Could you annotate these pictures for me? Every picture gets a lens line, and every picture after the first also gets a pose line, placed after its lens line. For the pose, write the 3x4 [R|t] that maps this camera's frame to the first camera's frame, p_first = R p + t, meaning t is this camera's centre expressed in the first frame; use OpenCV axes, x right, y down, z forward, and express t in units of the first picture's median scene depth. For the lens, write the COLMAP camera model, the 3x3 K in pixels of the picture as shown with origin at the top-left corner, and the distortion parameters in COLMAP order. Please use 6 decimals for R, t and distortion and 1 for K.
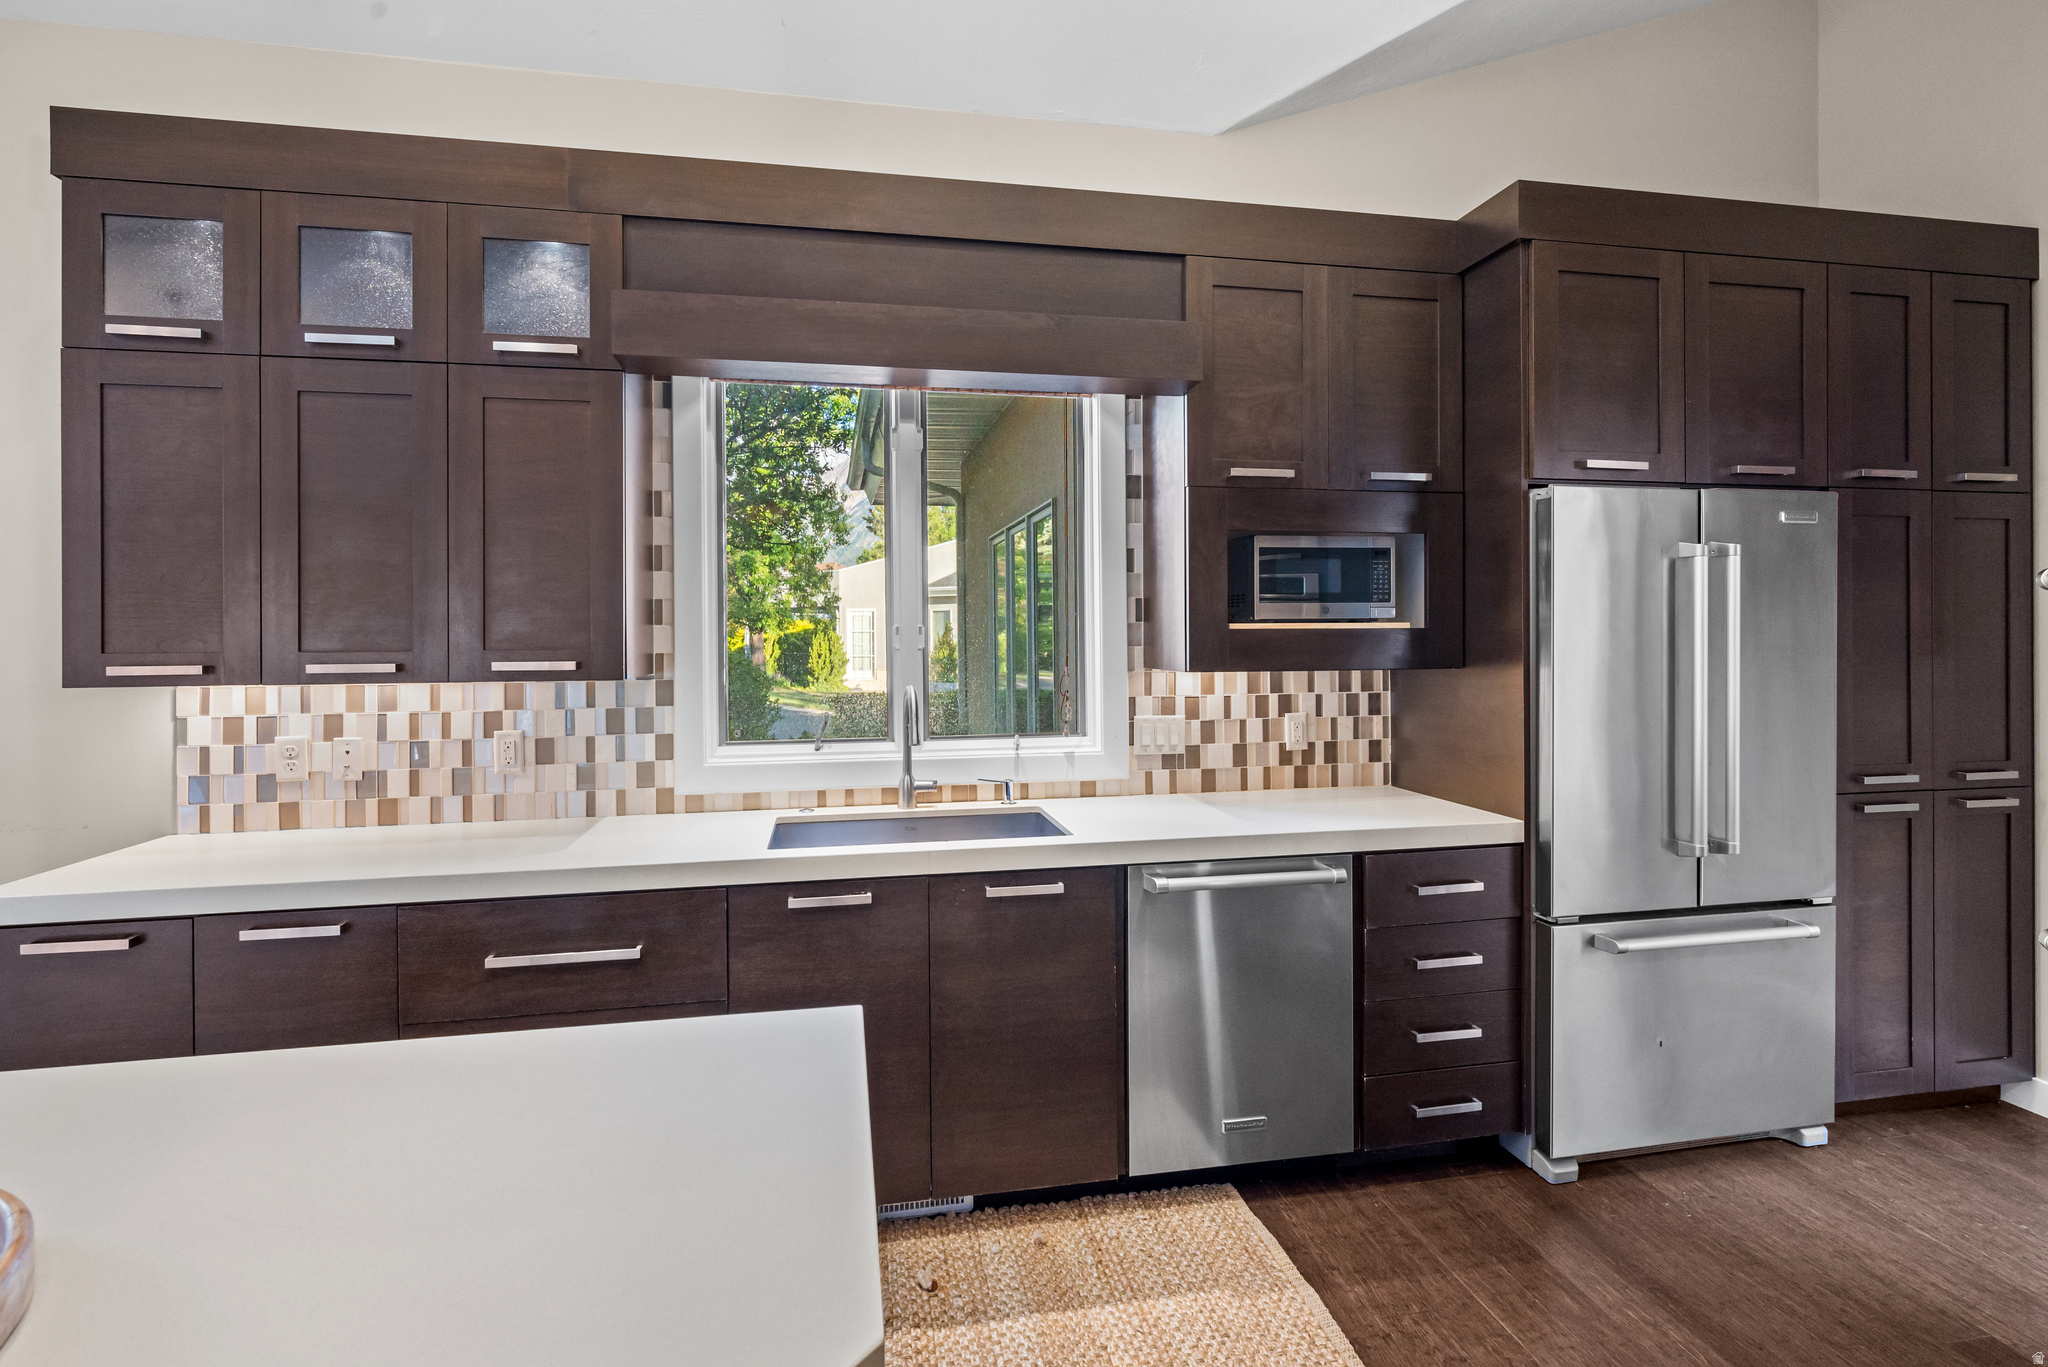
lens RADIAL K [[1033.7, 0, 1012.4], [0, 1033.7, 631.5], [0, 0, 1]] dist [0.012224, 0.001177]
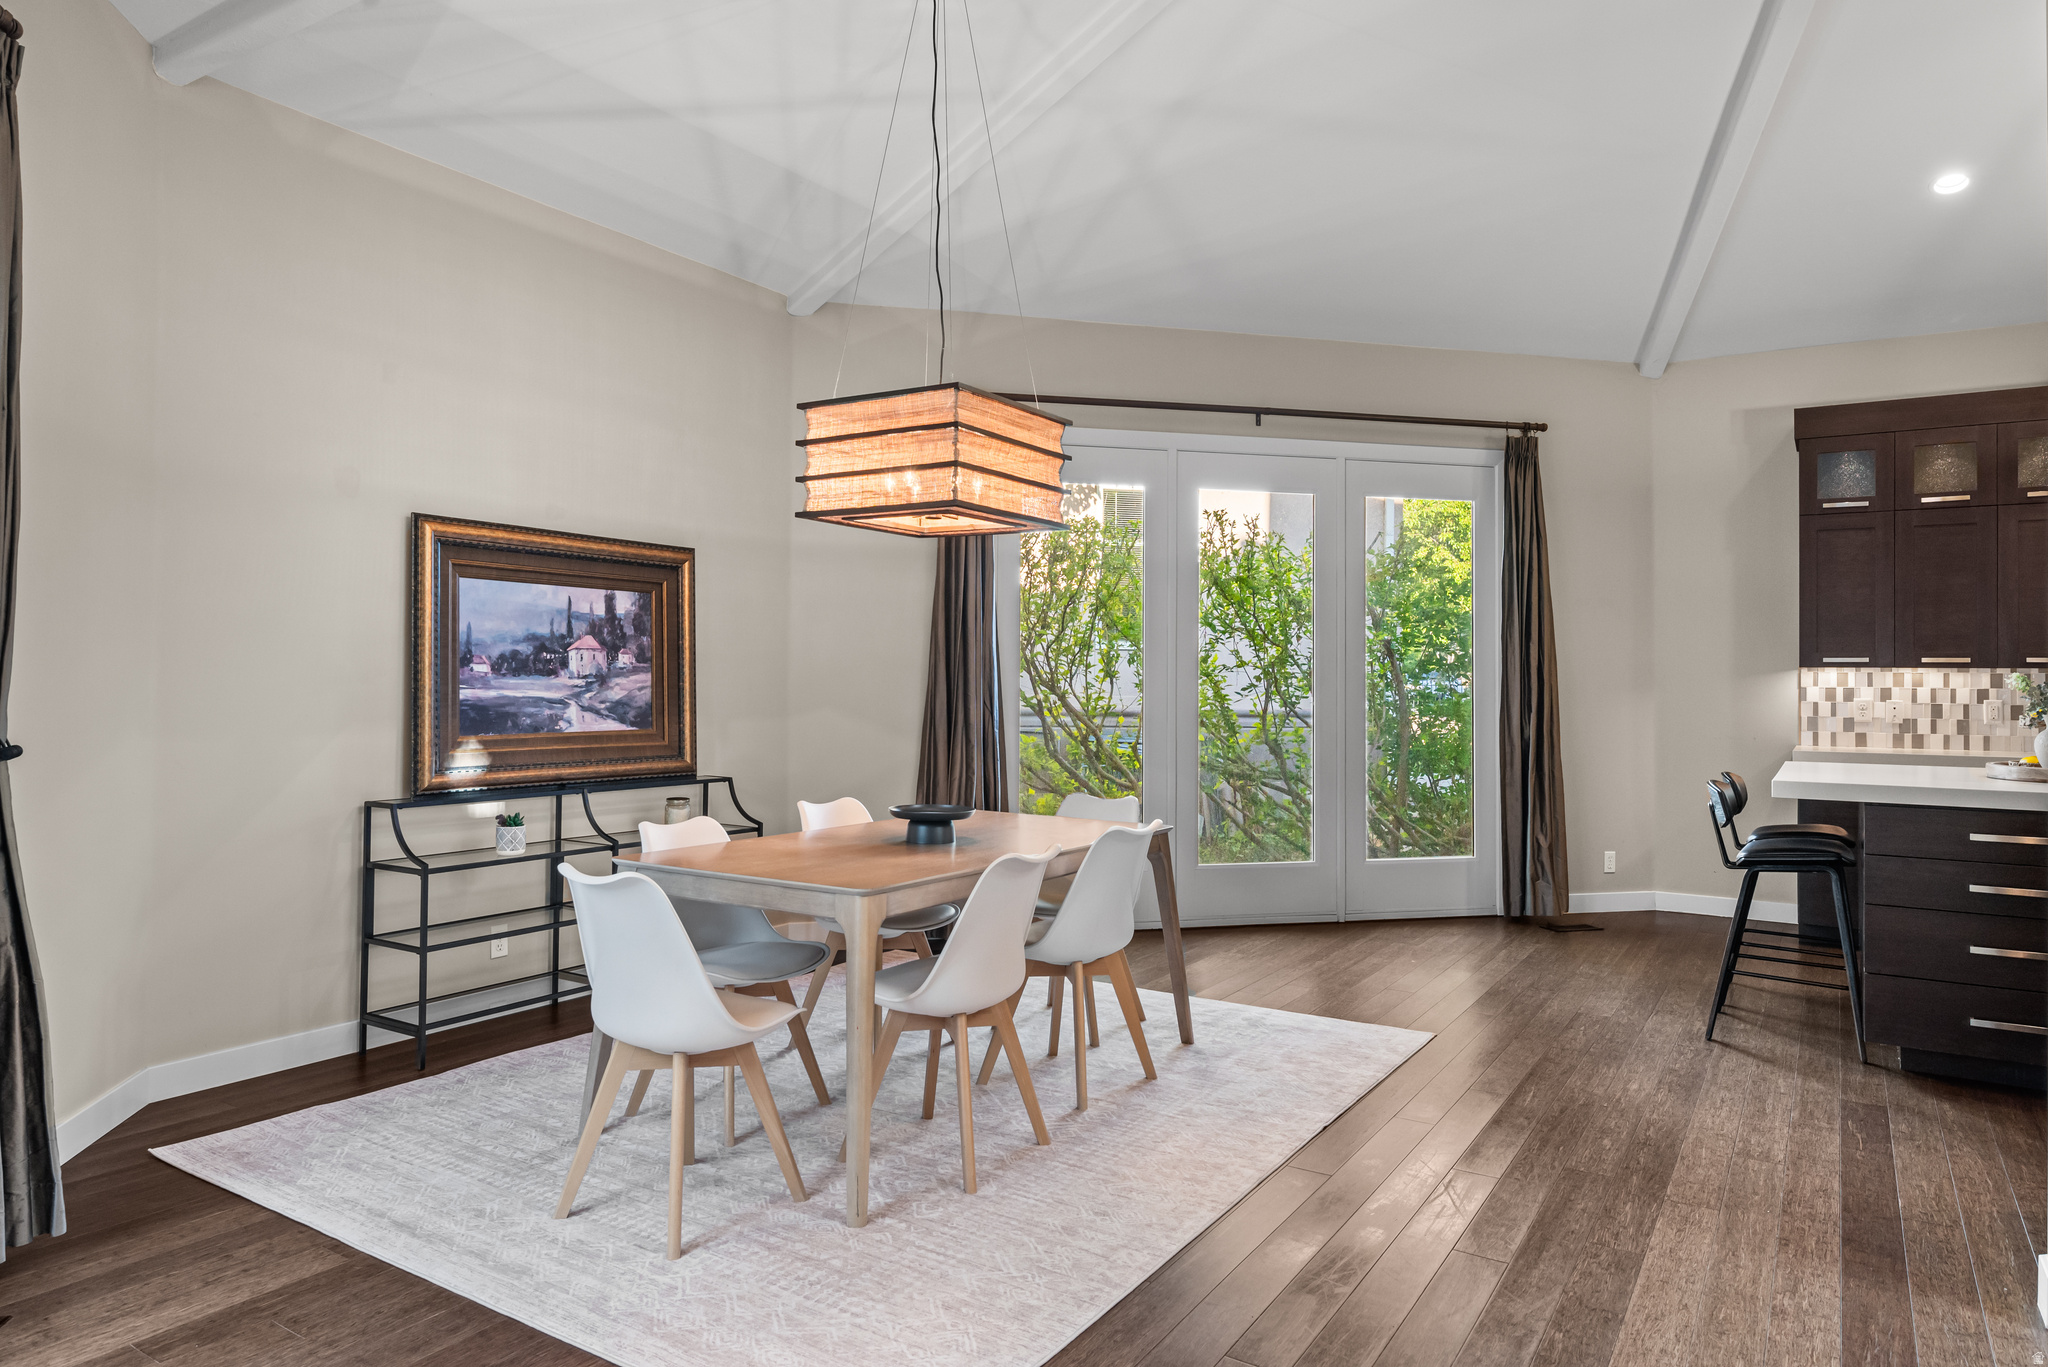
lens RADIAL K [[1273.5, 0, 1022.5], [0, 1273.5, 655.3], [0, 0, 1]] dist [0.004534, -0.000007]
pose [[0.735977, 0.002475, -0.677002, -0.232547], [-0.010484, 0.999915, -0.007743, 0.053831], [0.676926, 0.012796, 0.735940, -1.748745]]
